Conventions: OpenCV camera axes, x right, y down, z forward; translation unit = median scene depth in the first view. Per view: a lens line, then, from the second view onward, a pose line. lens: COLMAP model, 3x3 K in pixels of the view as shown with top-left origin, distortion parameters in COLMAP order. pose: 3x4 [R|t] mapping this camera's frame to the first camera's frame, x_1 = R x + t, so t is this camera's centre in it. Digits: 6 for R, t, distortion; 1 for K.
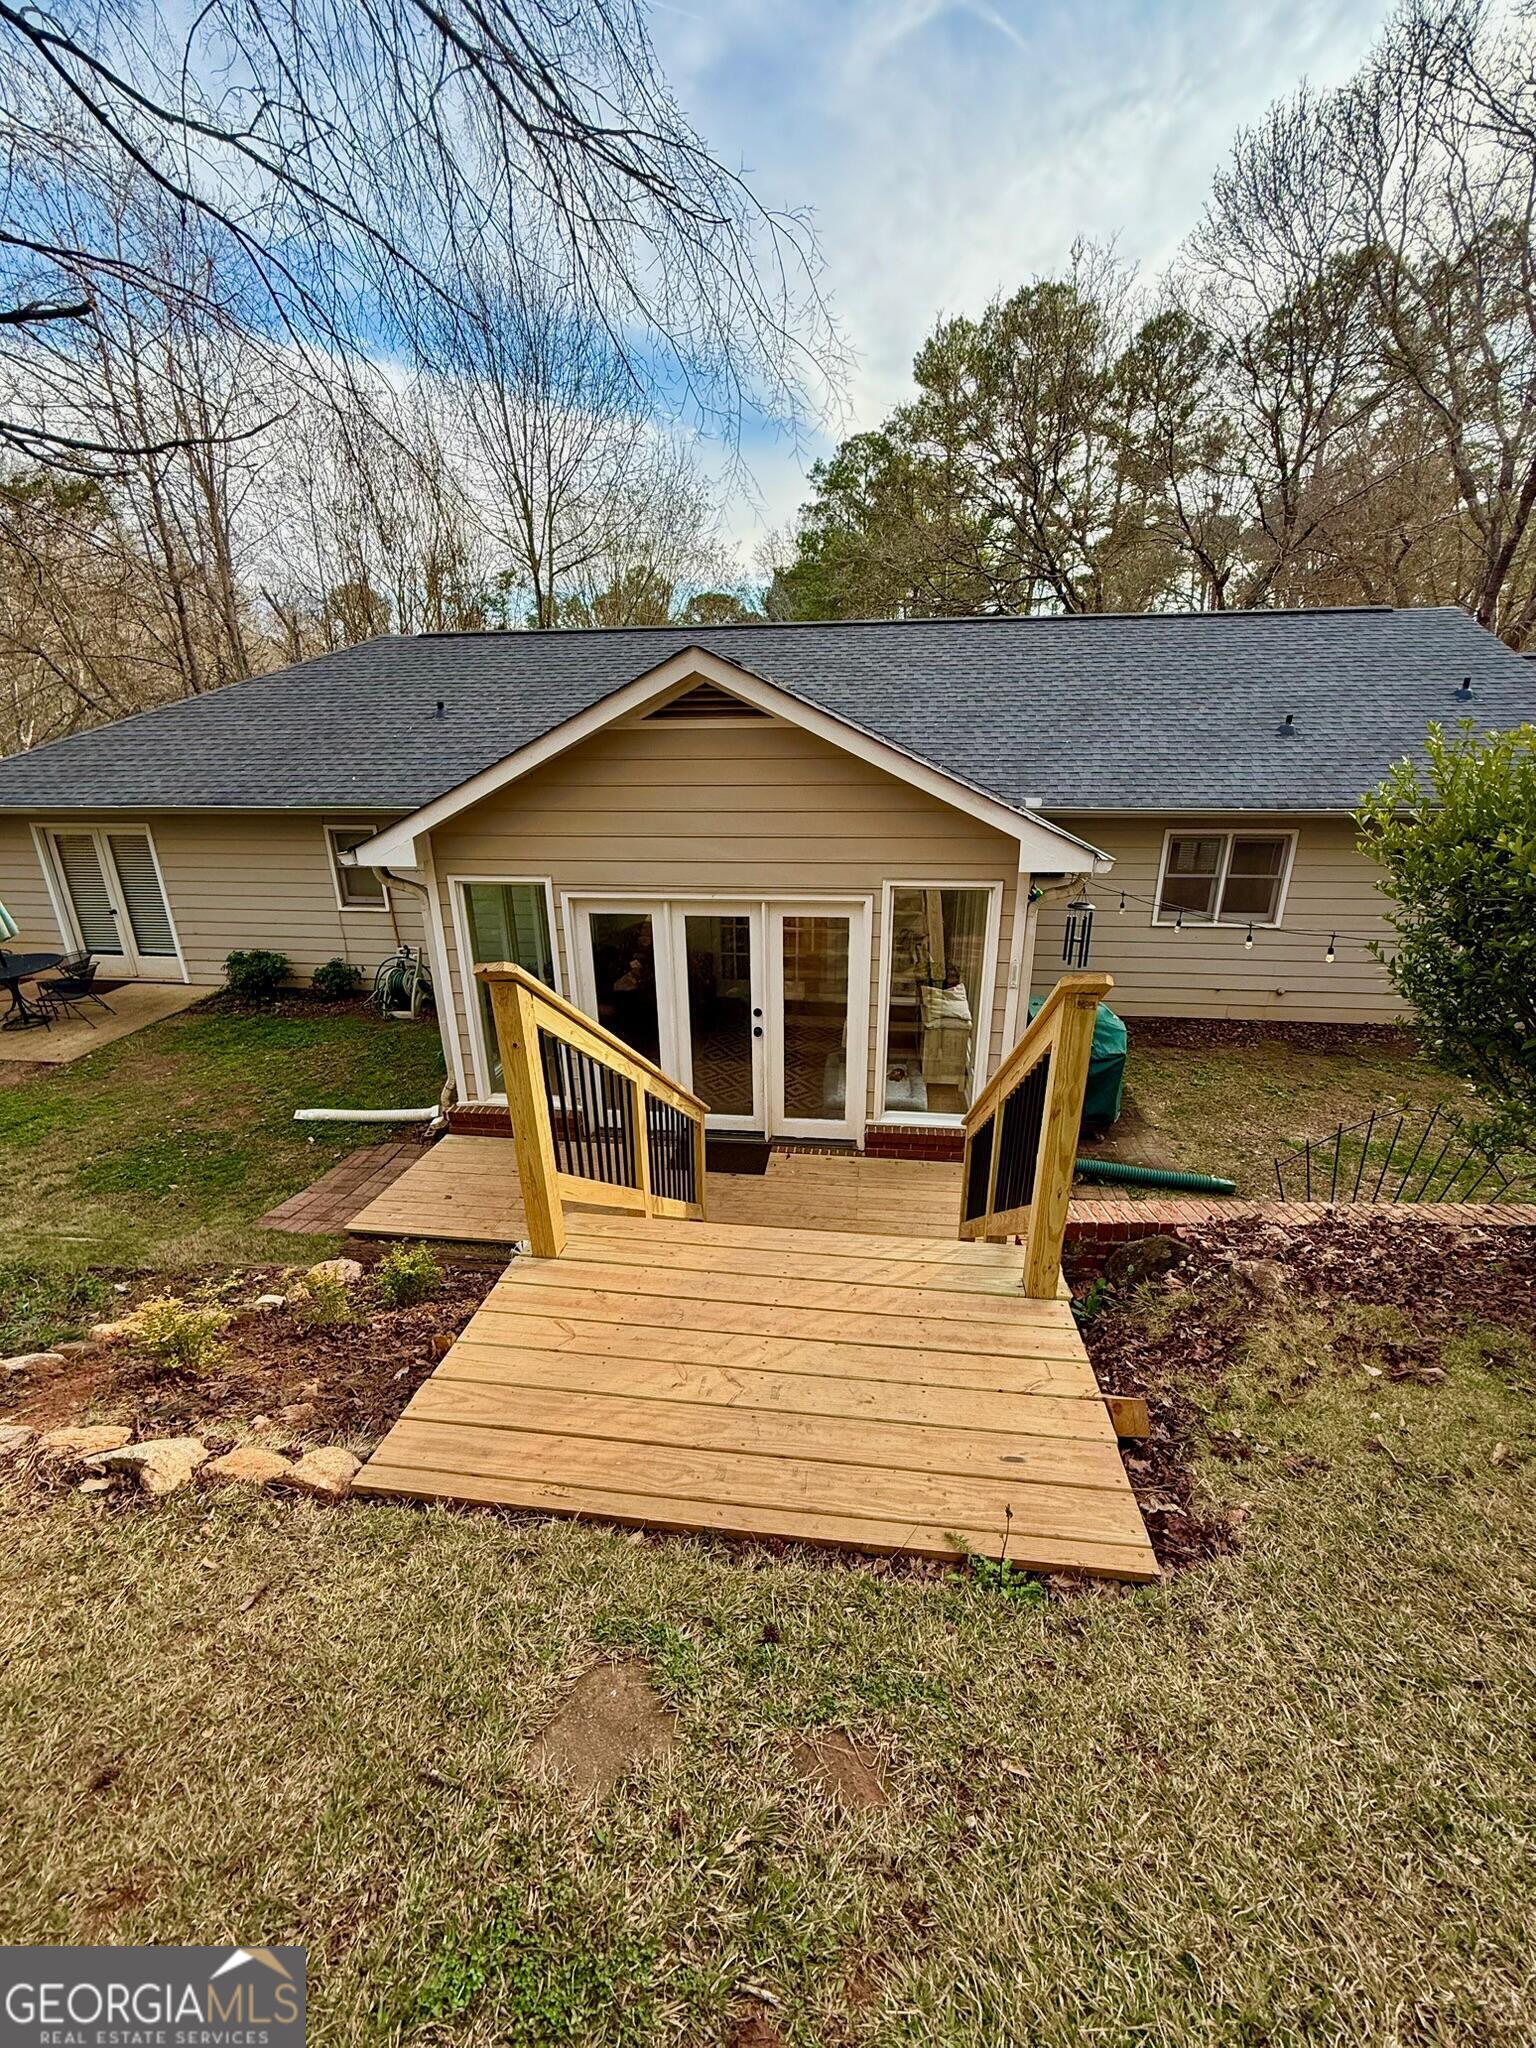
lens RADIAL K [[816.2, 0, 767.9], [0, 816.2, 1032.0], [0, 0, 1]] dist [0.000092, 0.000050]
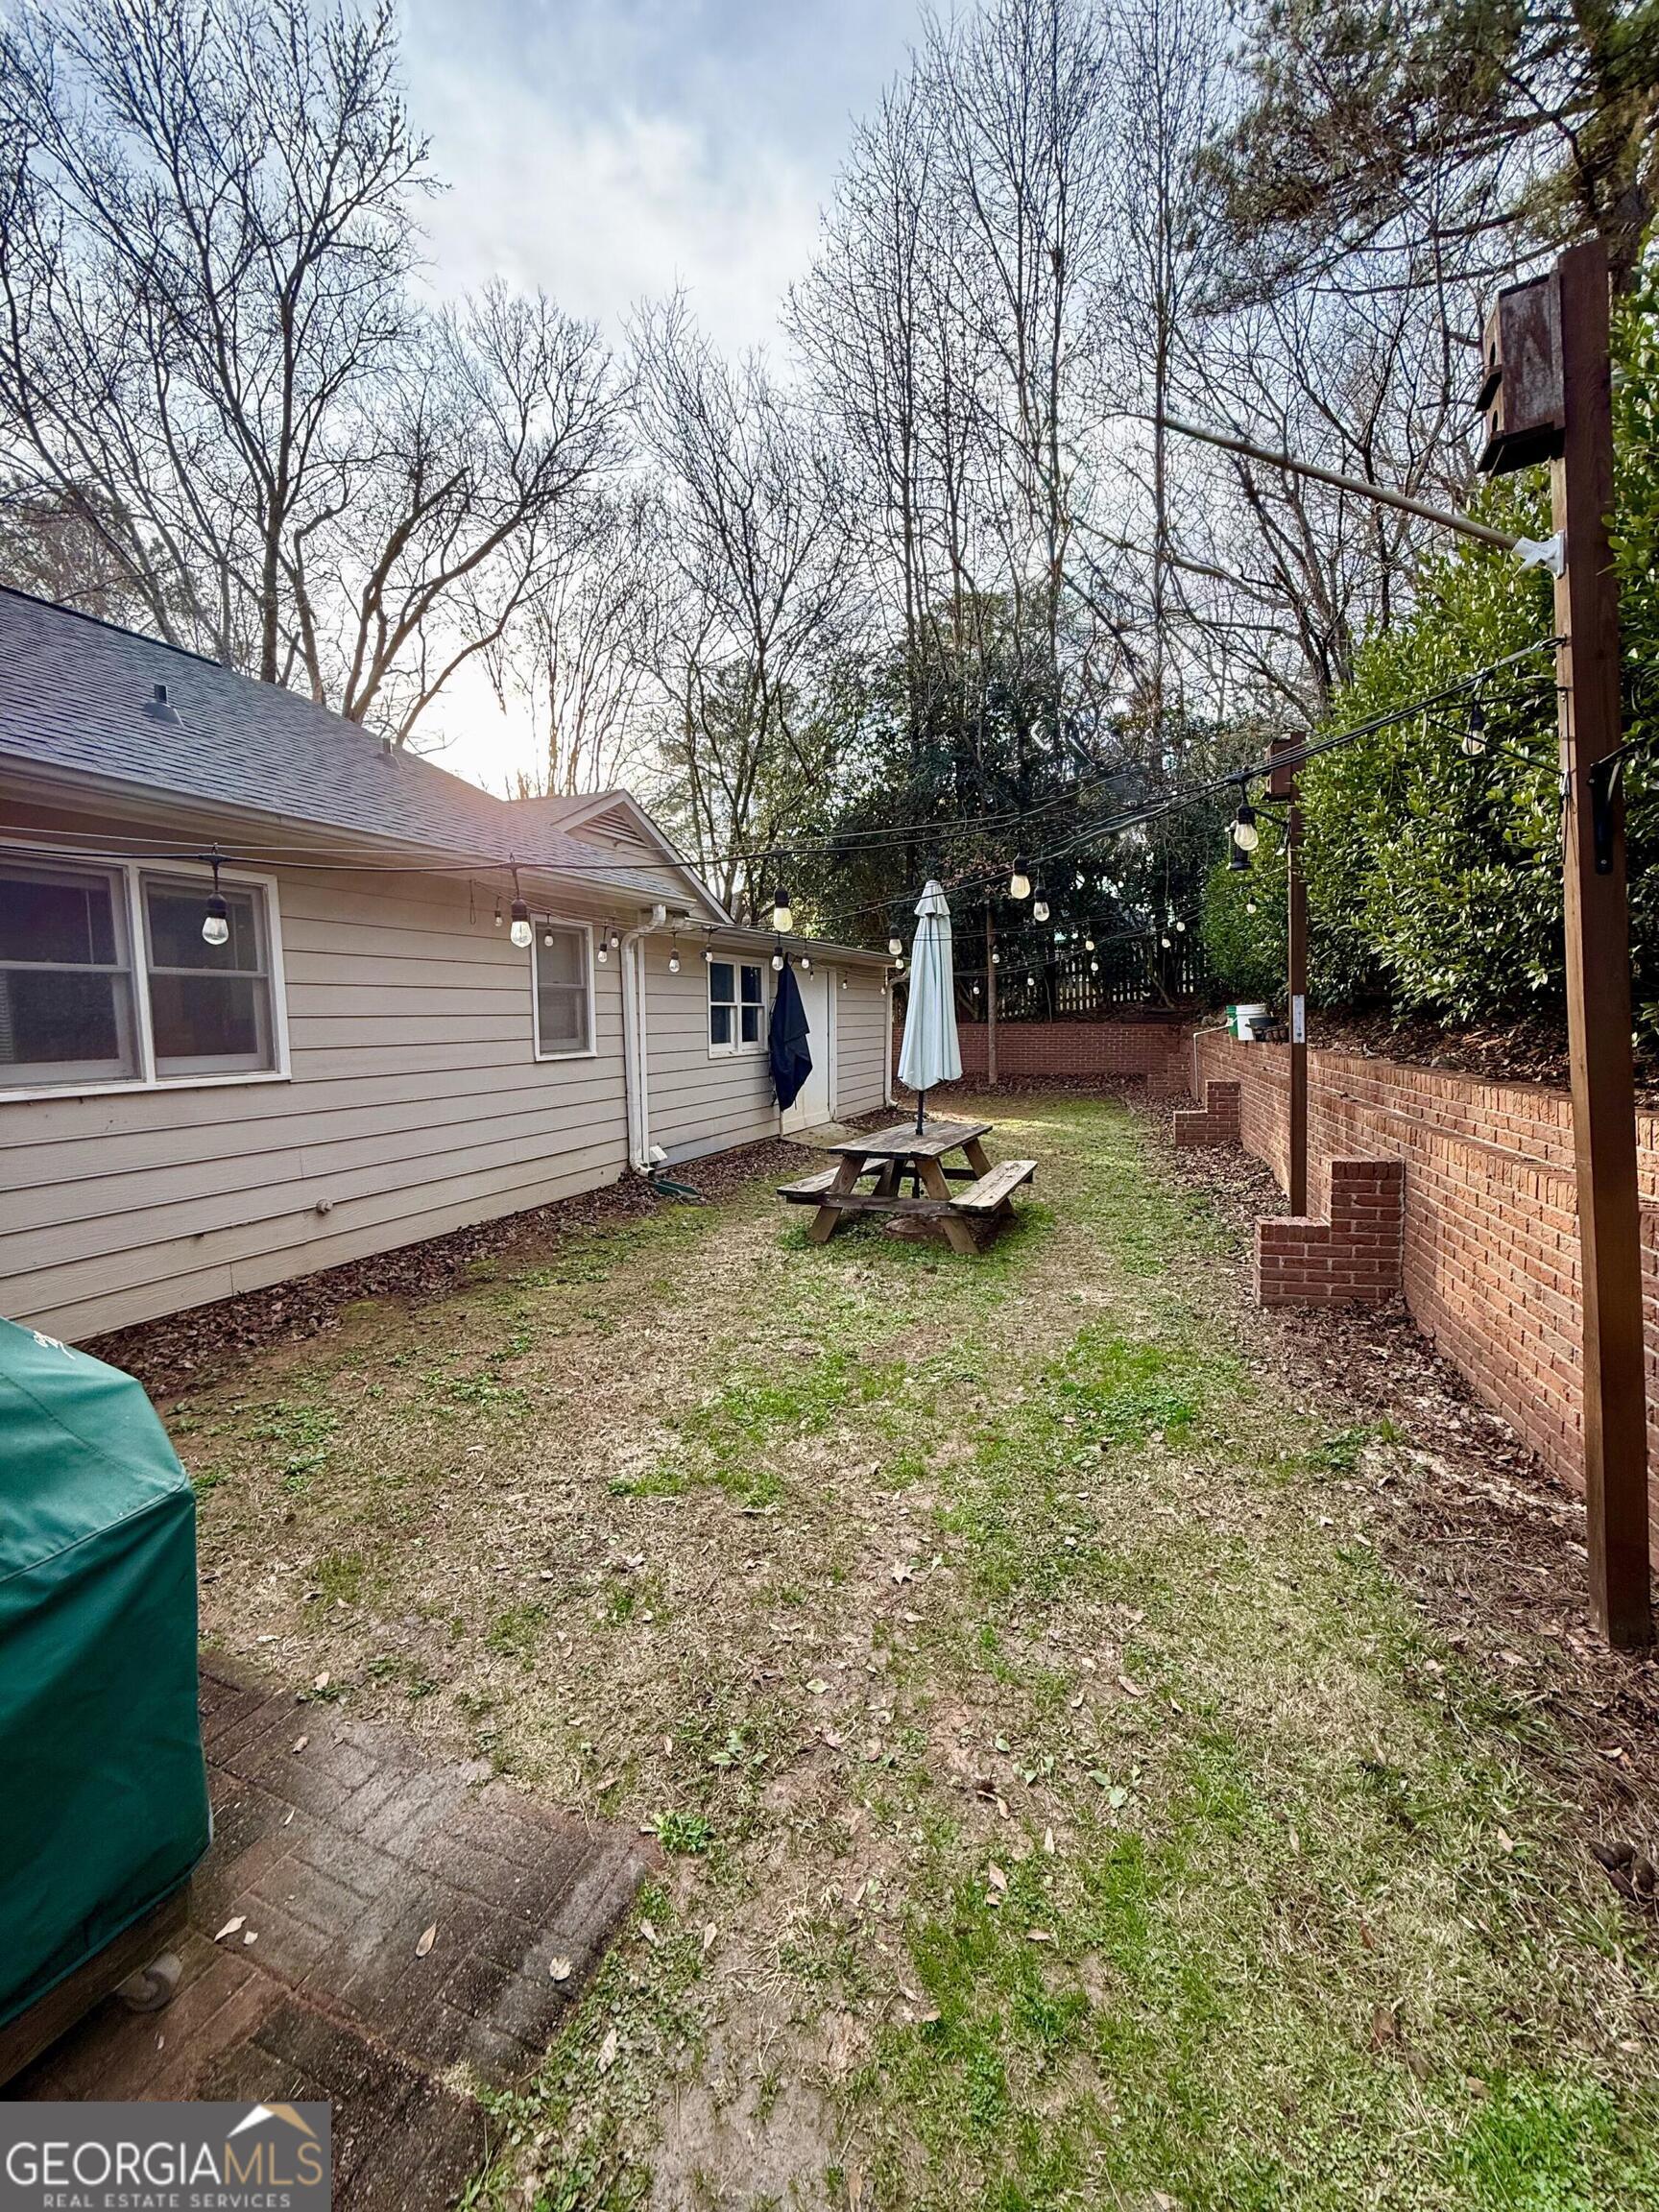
lens RADIAL K [[881.5, 0, 828.0], [0, 881.5, 1097.7], [0, 0, 1]] dist [0.000092, 0.000050]
pose [[0.267040, -0.089001, 0.959567, 0.218287], [0.332089, 0.943235, -0.004932, -0.008410], [-0.904659, 0.319978, 0.281437, 0.594056]]
